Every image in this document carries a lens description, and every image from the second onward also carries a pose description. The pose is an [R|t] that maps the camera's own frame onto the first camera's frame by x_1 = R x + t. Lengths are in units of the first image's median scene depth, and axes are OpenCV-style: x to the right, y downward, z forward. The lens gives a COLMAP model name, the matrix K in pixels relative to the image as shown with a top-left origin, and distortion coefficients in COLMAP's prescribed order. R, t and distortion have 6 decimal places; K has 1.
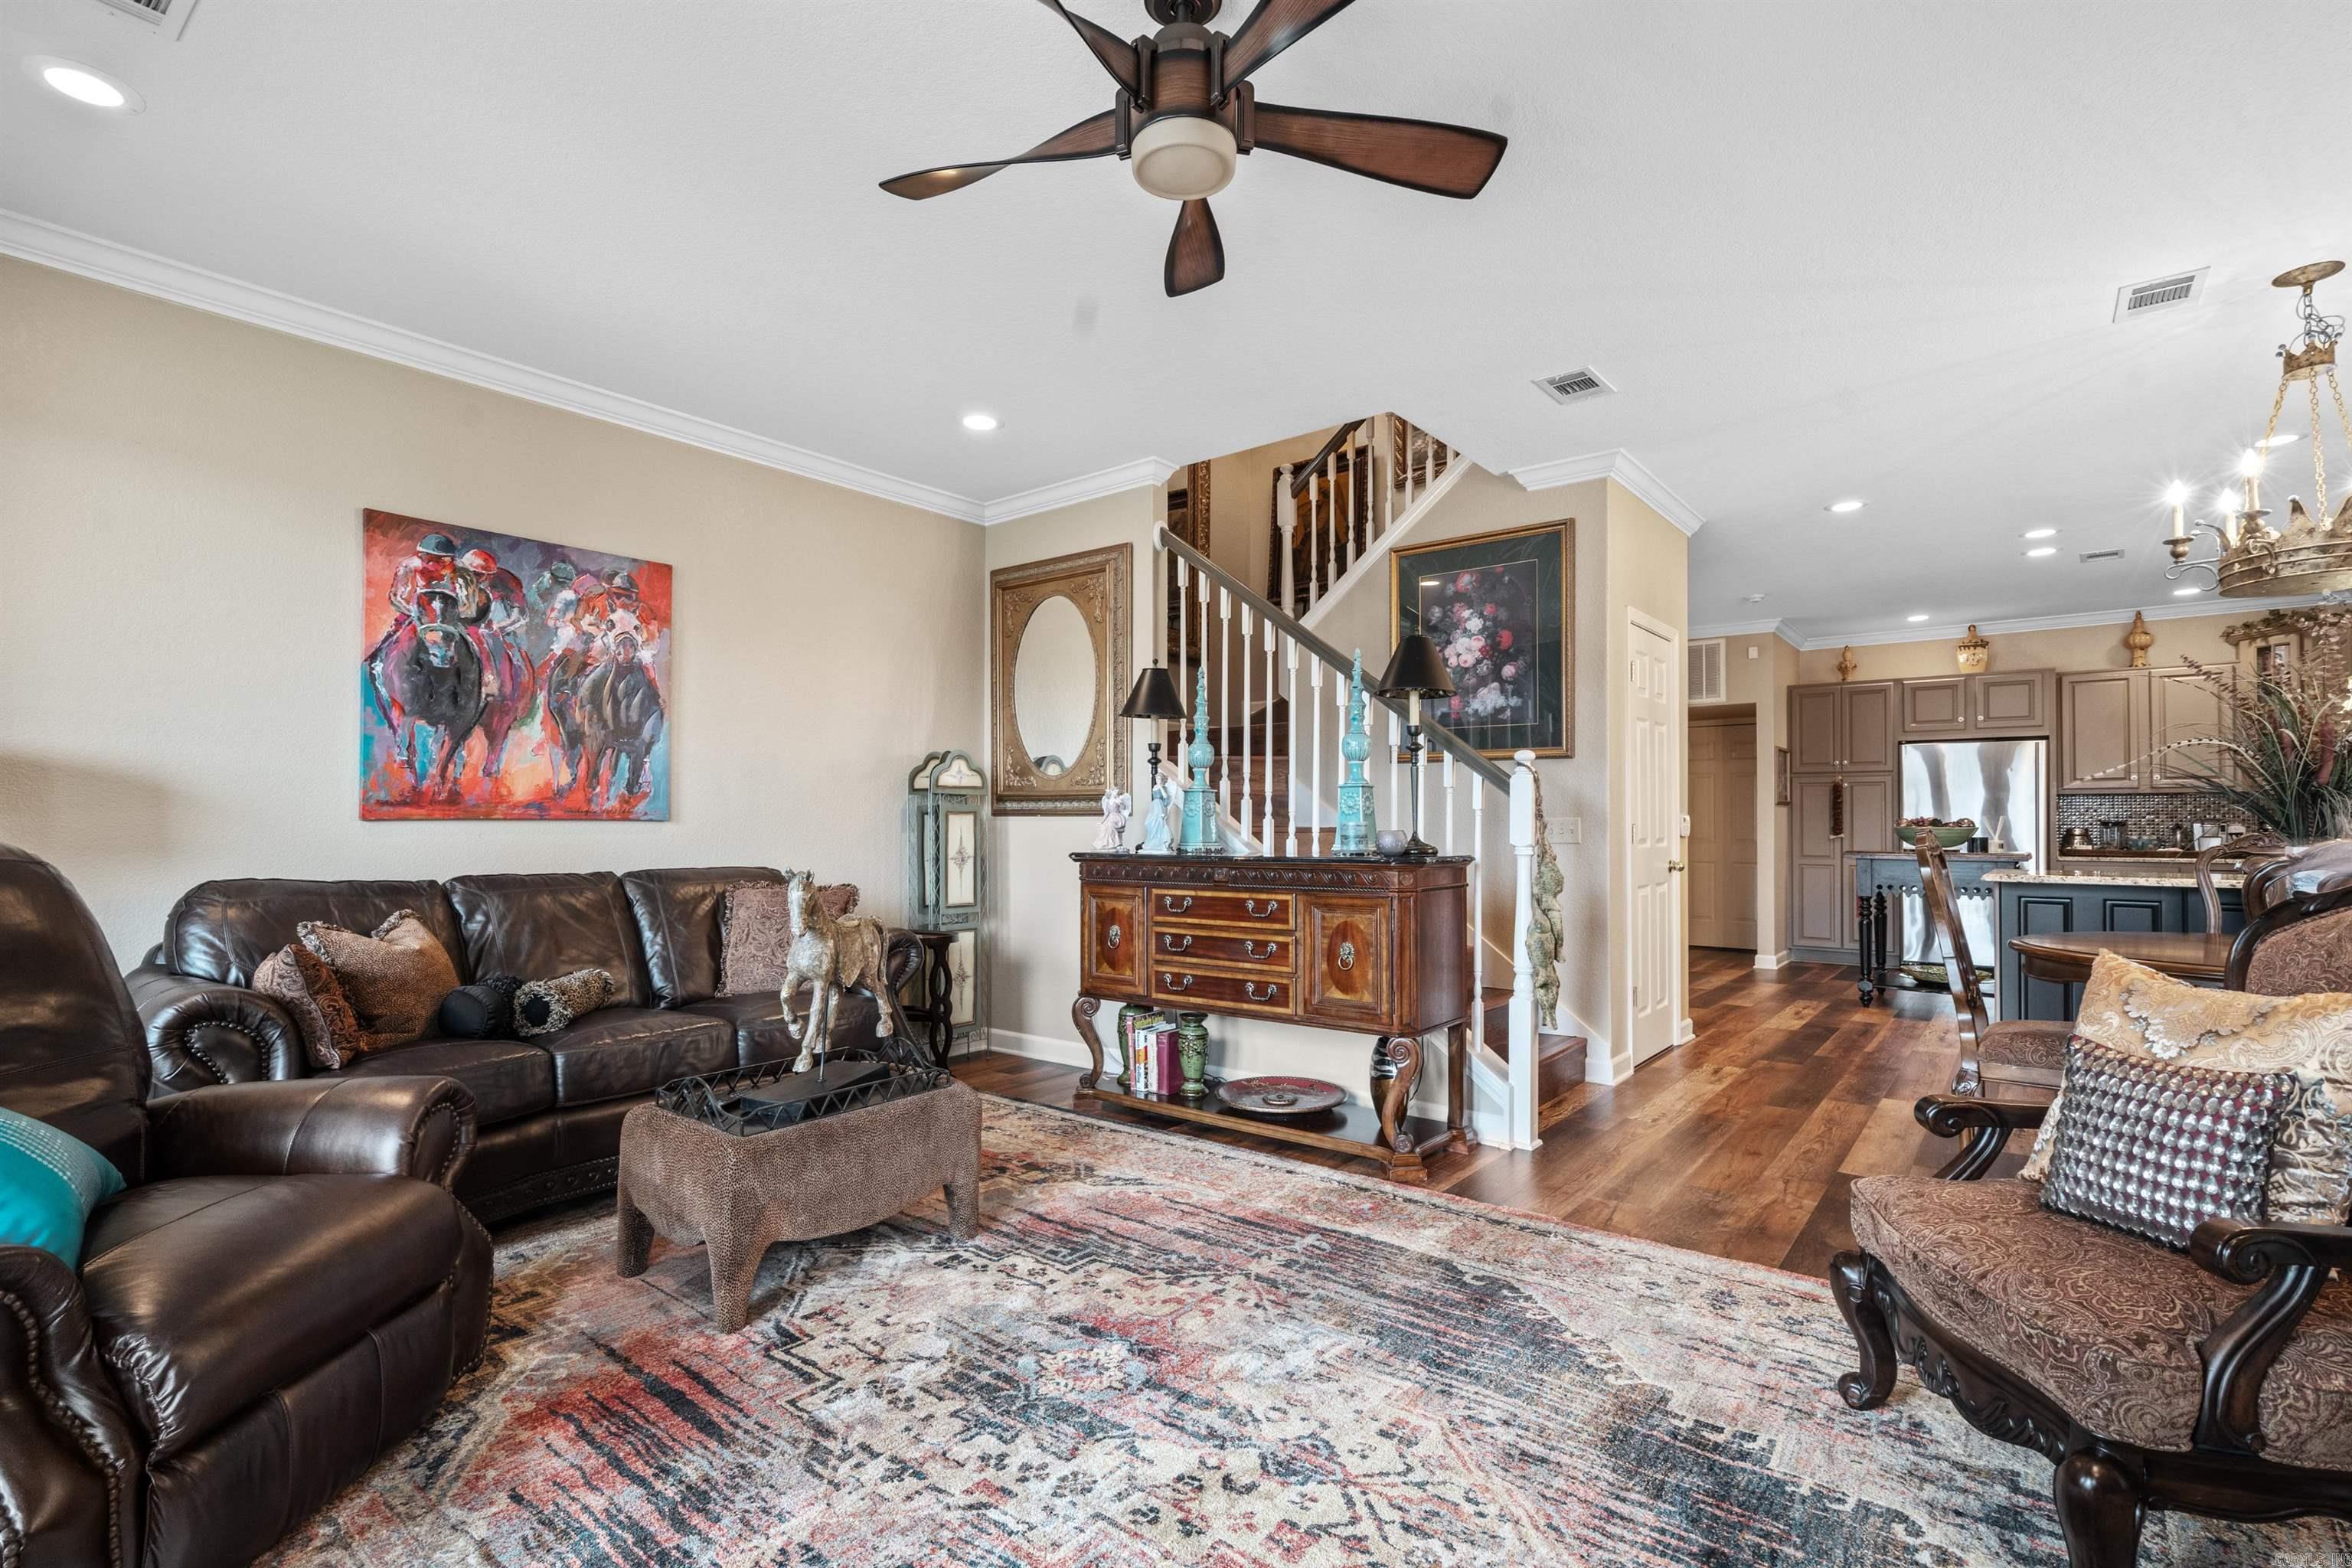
lens RADIAL K [[1083.5, 0, 1162.6], [0, 1083.5, 808.9], [0, 0, 1]] dist [-0.003099, 0.000553]
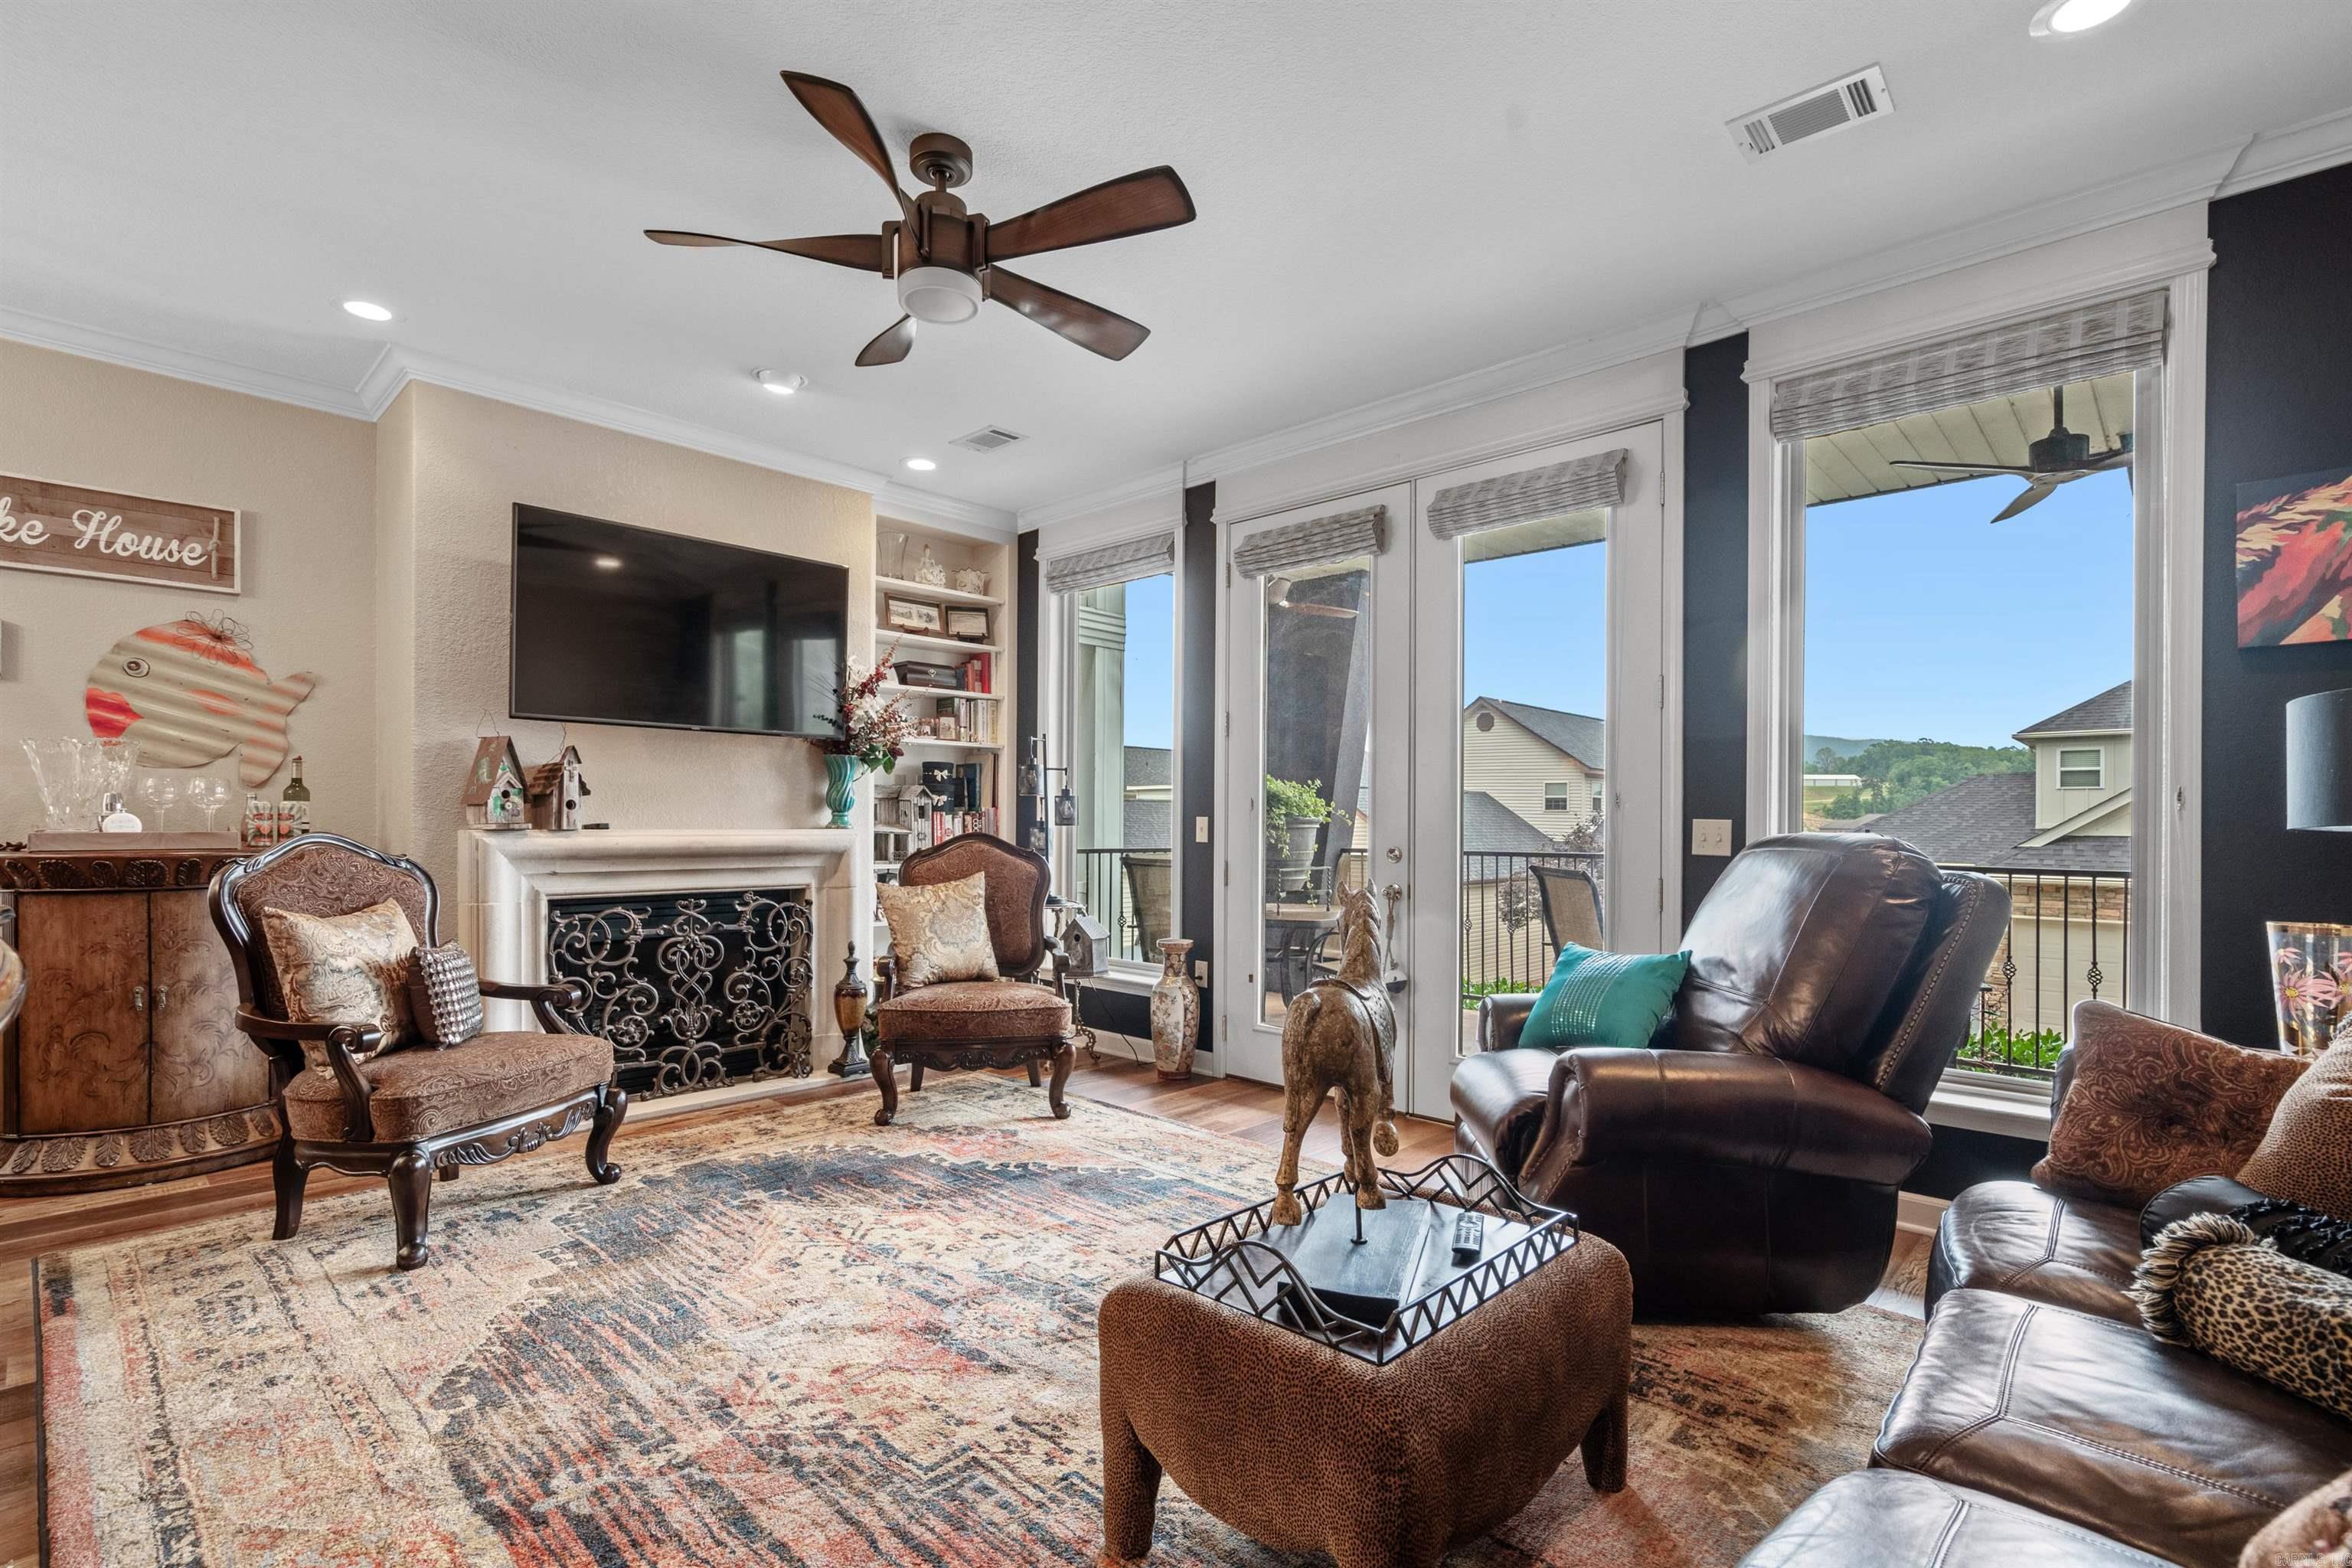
lens RADIAL K [[1083.7, 0, 1166.3], [0, 1083.7, 819.4], [0, 0, 1]] dist [-0.001596, -0.000138]
pose [[-0.996739, -0.007715, 0.080322, -0.174038], [-0.009060, 0.999825, -0.016385, 0.017003], [-0.080182, -0.017059, -0.996634, 1.114012]]
